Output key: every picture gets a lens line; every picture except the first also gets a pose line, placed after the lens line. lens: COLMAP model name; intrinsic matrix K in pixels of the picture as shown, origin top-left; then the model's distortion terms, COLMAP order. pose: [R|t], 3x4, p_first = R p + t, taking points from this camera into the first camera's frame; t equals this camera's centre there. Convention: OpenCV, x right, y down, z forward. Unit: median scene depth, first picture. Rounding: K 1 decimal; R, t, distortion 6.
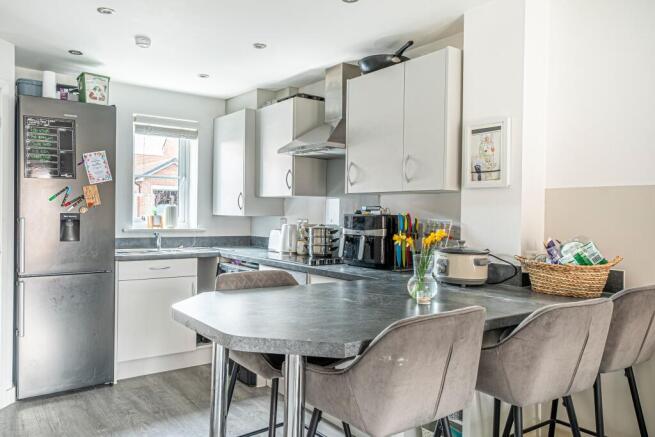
lens RADIAL K [[507.8, 0, 327.5], [0, 507.8, 218.5], [0, 0, 1]] dist [0.029474, -0.002705]
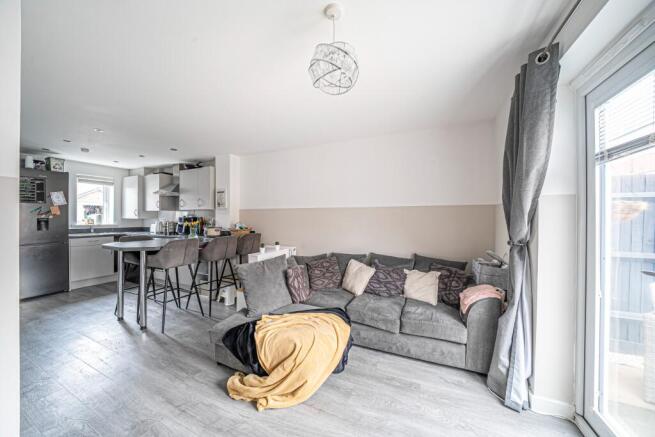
lens RADIAL K [[227.7, 0, 327.5], [0, 227.7, 218.5], [0, 0, 1]] dist [-0.020449, 0.000077]
pose [[0.875137, -0.013852, 0.483677, 0.180492], [0.015772, 0.999876, 0.000098, 0.014171], [-0.483618, 0.007543, 0.875247, -0.625519]]
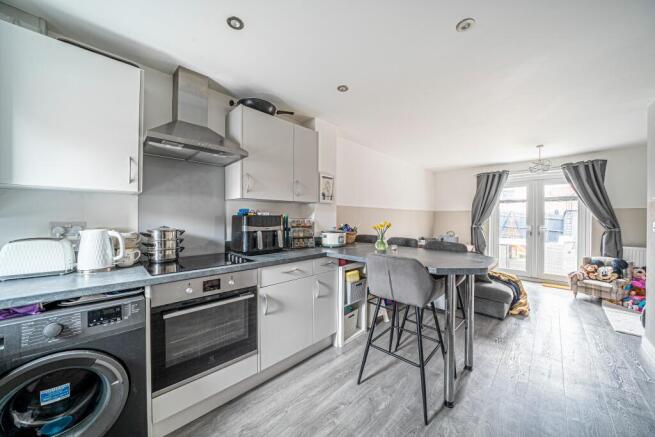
lens RADIAL K [[227.7, 0, 327.5], [0, 227.7, 218.5], [0, 0, 1]] dist [-0.020449, 0.000077]
pose [[-0.149017, -0.022363, 0.988582, -0.621866], [0.004290, 0.999720, 0.023261, -0.014773], [-0.988825, 0.007707, -0.148879, 1.038603]]
